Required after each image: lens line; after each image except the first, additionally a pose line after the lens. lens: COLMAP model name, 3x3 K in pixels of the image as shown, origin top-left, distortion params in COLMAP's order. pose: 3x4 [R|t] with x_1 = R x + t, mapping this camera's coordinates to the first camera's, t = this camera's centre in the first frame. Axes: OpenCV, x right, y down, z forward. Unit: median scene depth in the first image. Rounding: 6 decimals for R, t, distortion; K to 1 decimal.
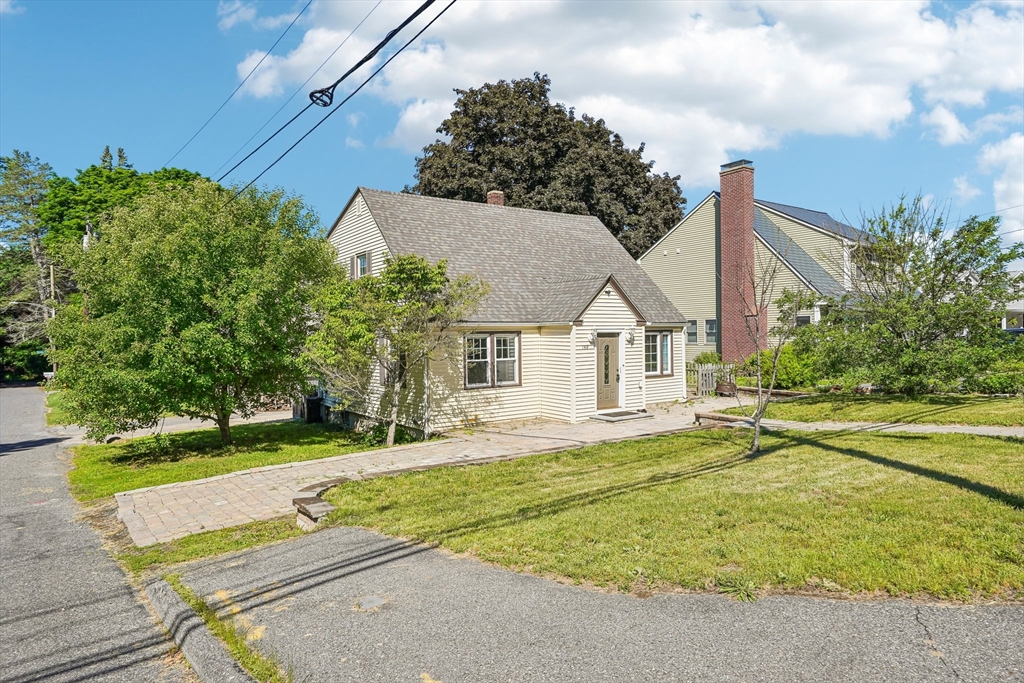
lens RADIAL K [[604.8, 0, 512.0], [0, 604.8, 341.5], [0, 0, 1]] dist [-0.002719, -0.000728]
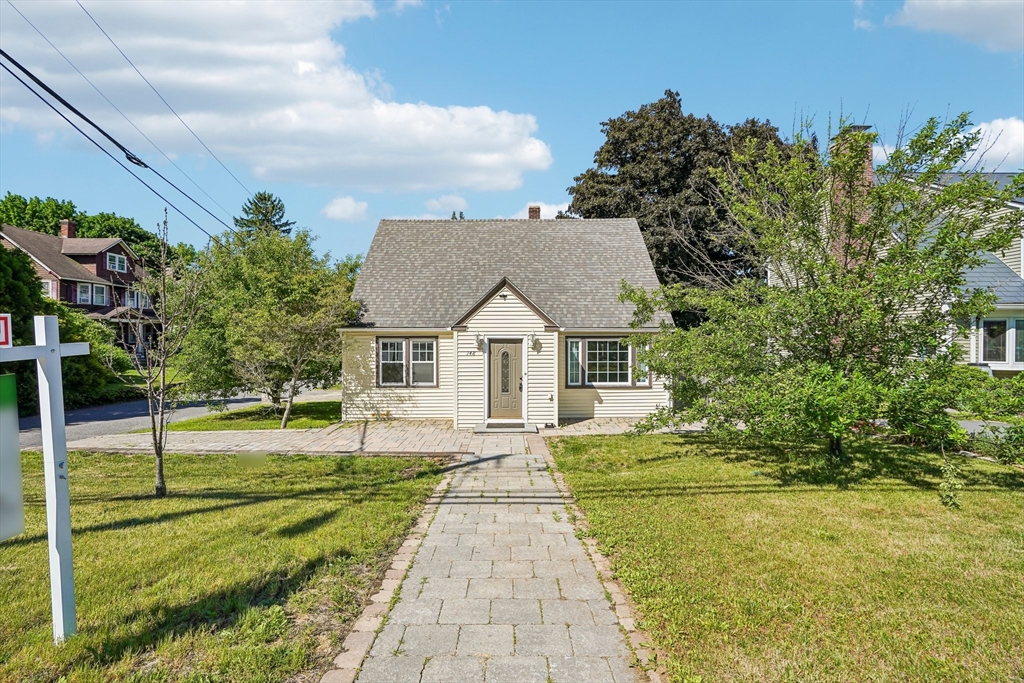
lens RADIAL K [[476.5, 0, 511.6], [0, 476.5, 336.9], [0, 0, 1]] dist [-0.070308, 0.026052]
pose [[0.828008, 0.012519, -0.560577, 0.593920], [-0.016815, 0.999855, -0.002509, -0.015803], [0.560465, 0.011503, 0.828098, 0.387380]]
